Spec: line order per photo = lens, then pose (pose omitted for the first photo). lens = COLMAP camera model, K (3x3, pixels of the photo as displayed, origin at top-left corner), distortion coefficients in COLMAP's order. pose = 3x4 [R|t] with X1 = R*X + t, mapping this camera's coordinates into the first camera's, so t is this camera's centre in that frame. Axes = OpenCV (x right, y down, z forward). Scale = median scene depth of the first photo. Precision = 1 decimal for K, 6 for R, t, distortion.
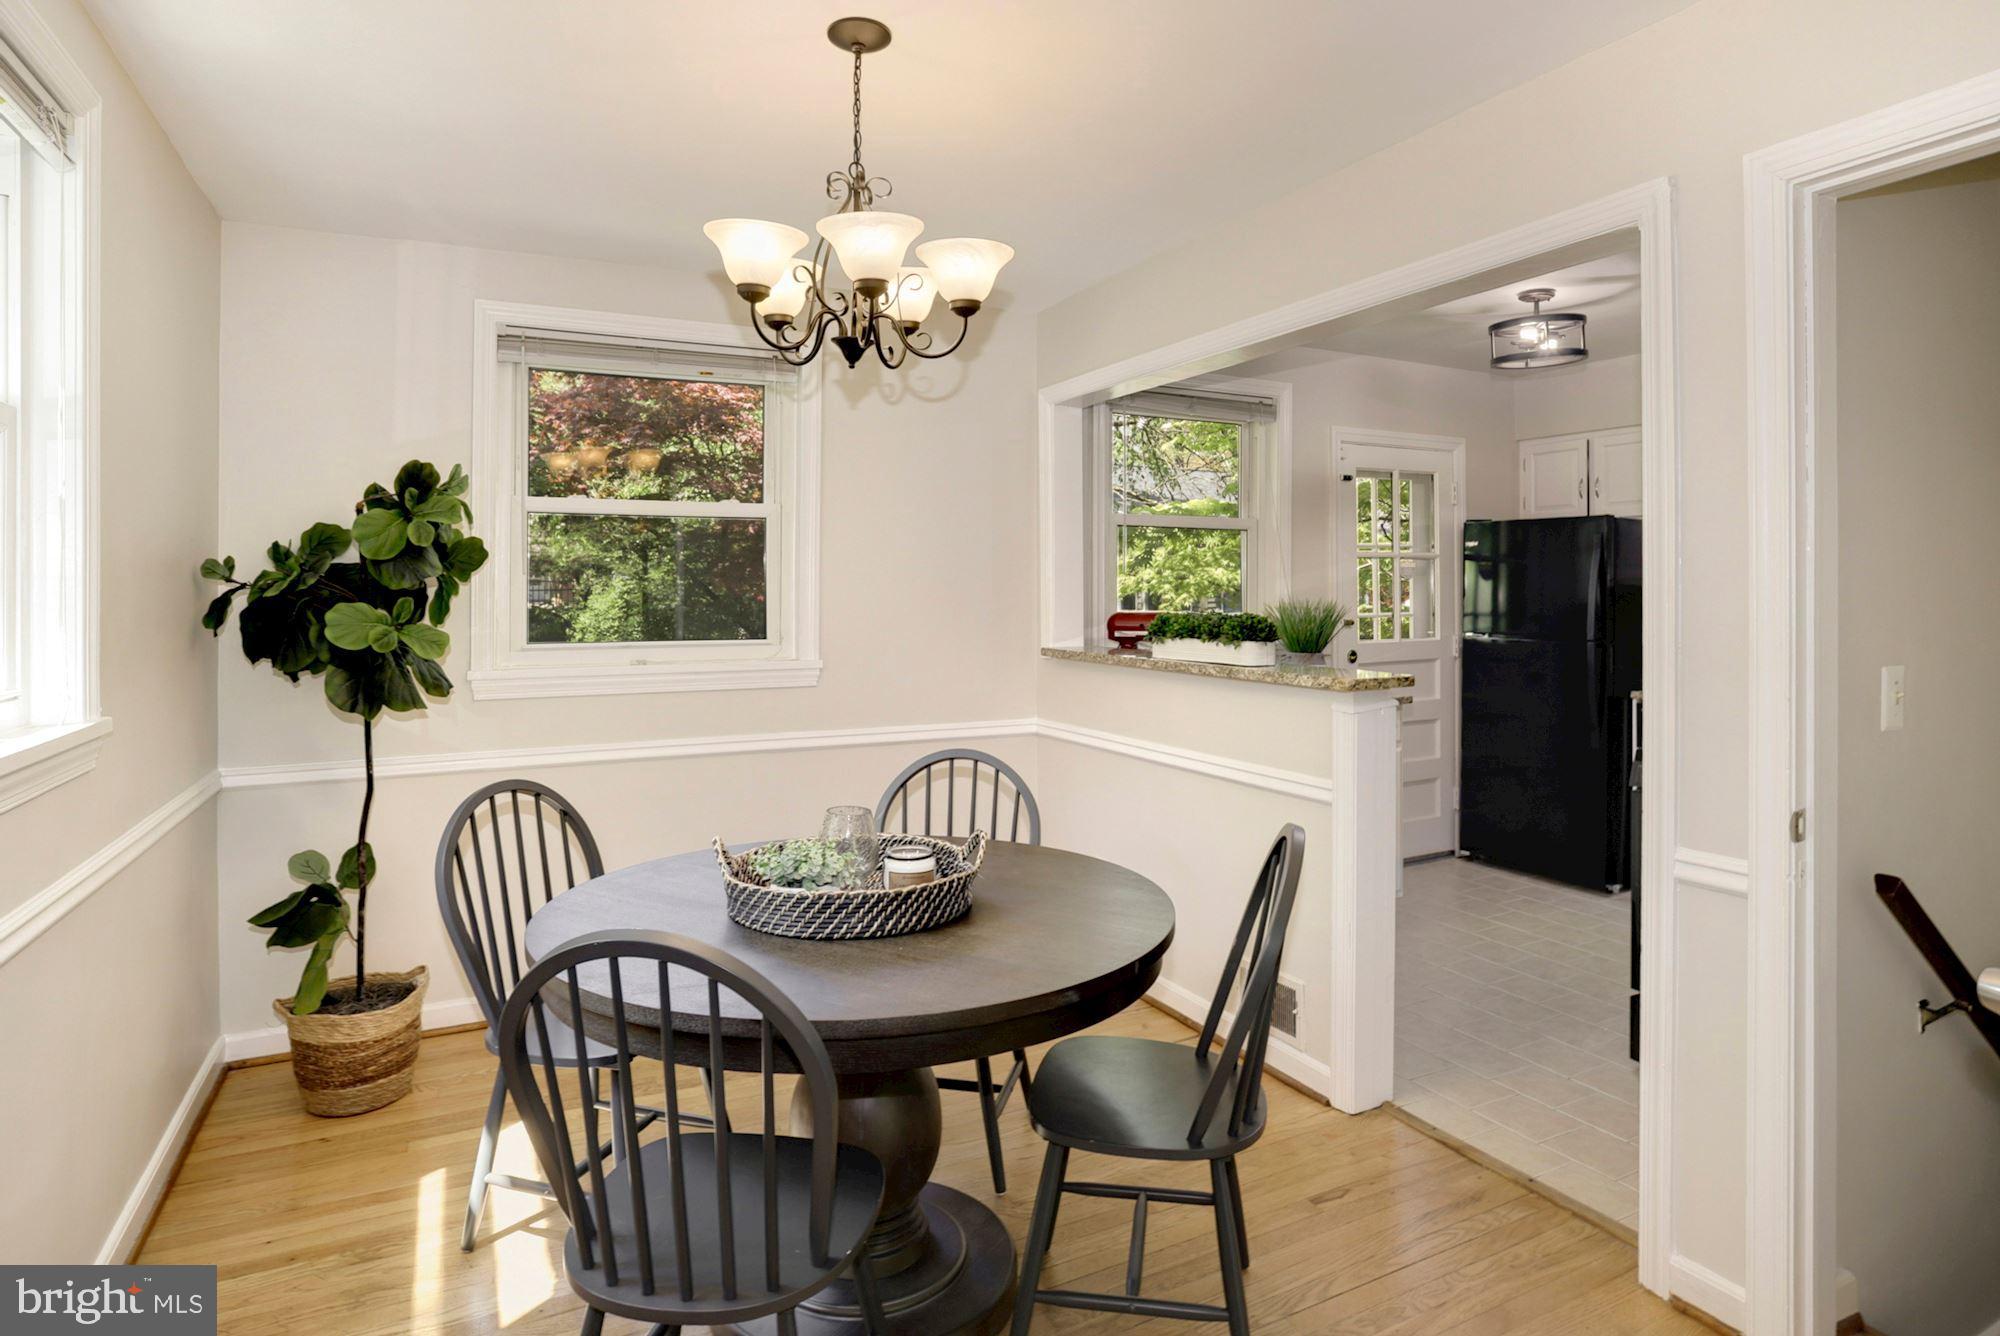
lens RADIAL K [[1063.0, 0, 999.2], [0, 1063.0, 573.7], [0, 0, 1]] dist [-0.048602, -0.000090]
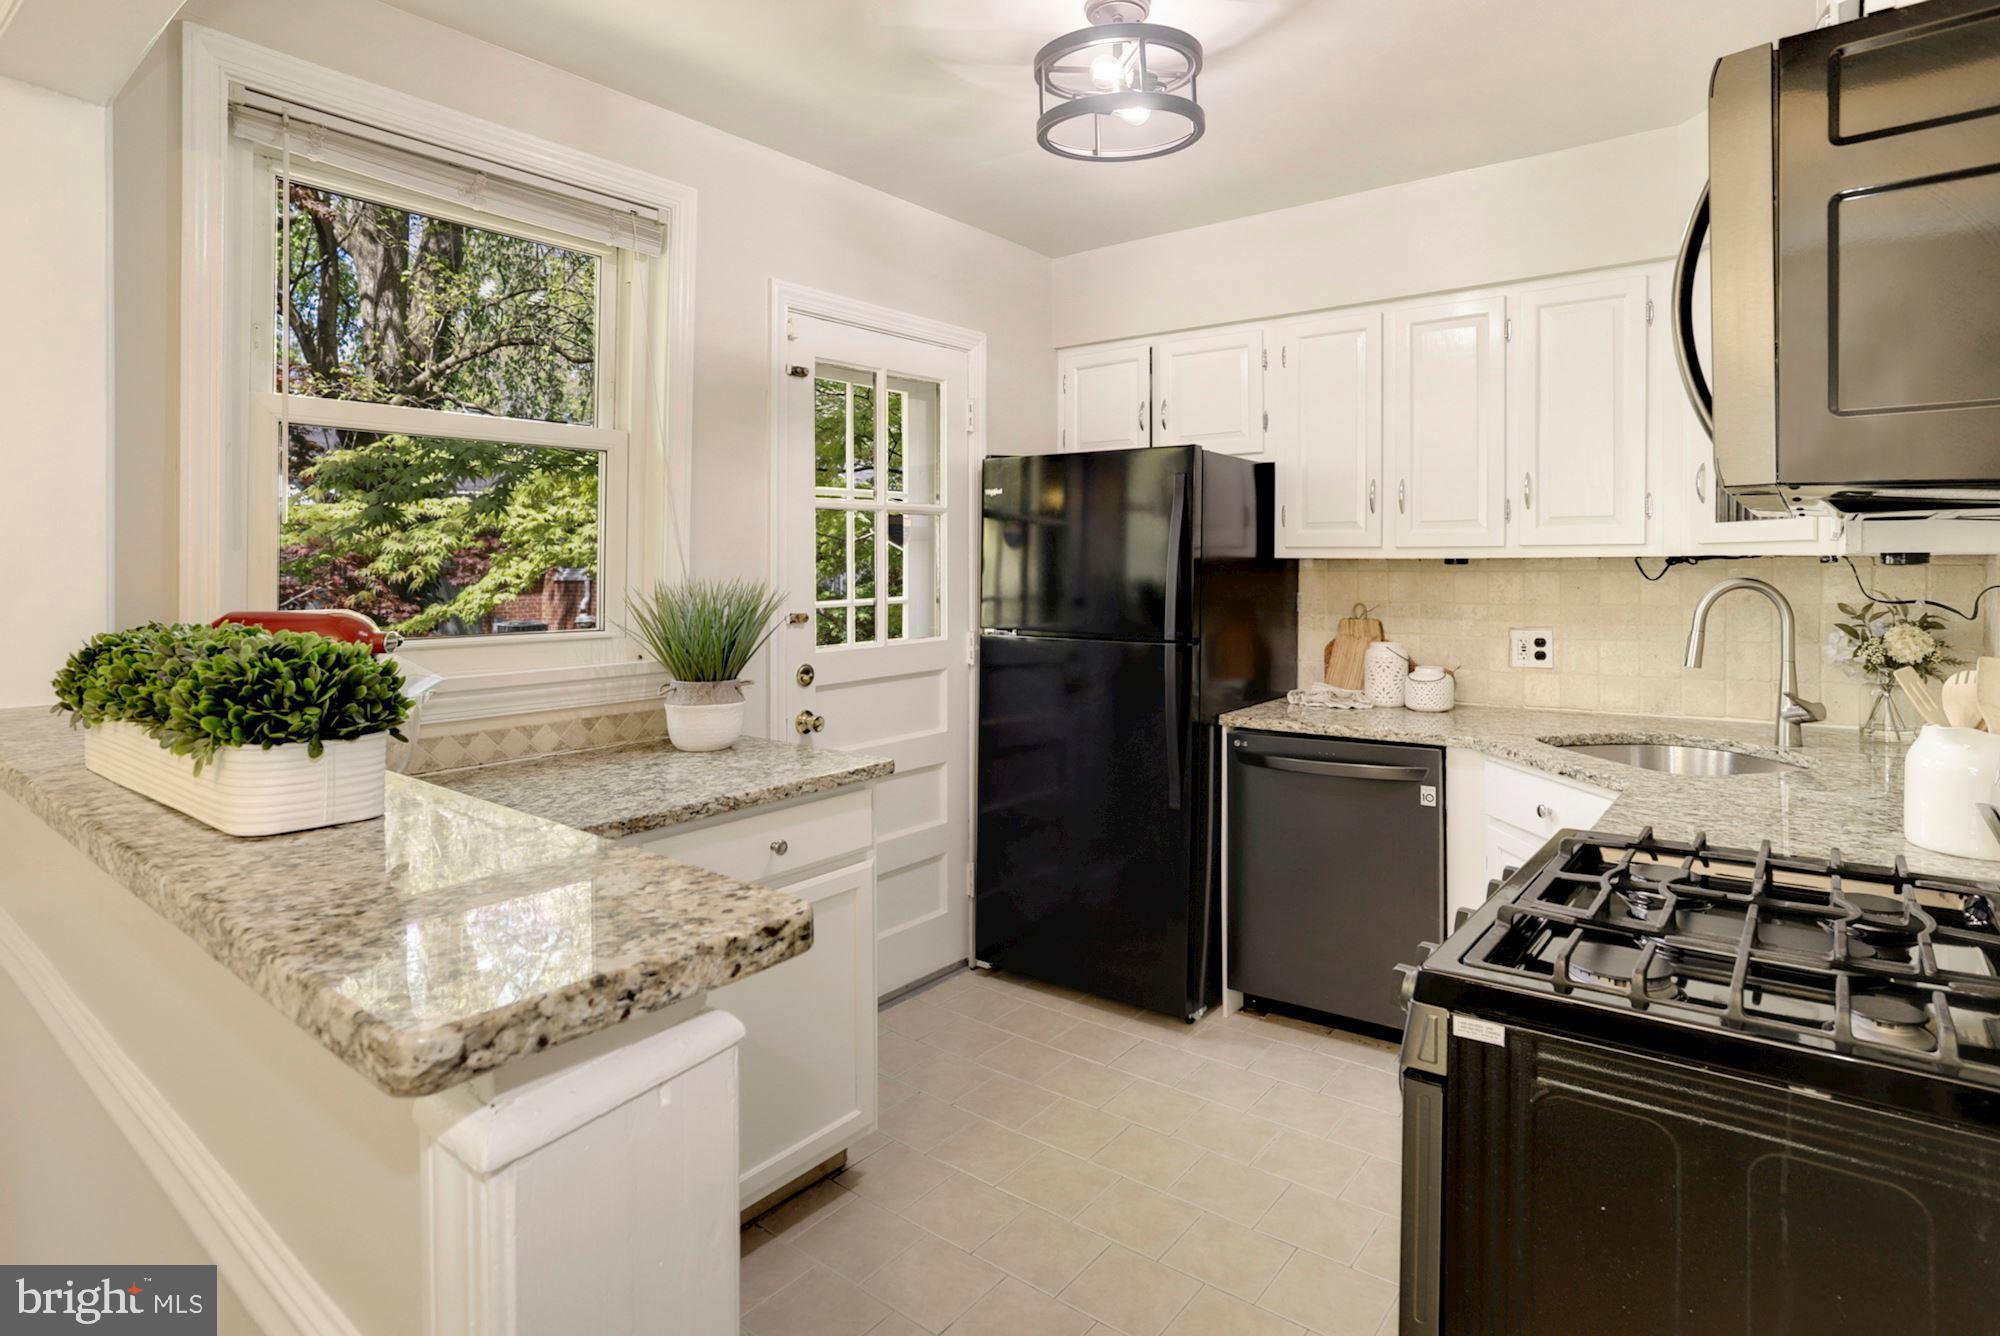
lens RADIAL K [[1063.0, 0, 999.2], [0, 1063.0, 573.7], [0, 0, 1]] dist [-0.048602, -0.000090]
pose [[0.908979, -0.002755, 0.416833, 0.178897], [-0.006881, 0.999743, 0.021613, 0.007910], [-0.416785, -0.022514, 0.908726, 0.402327]]
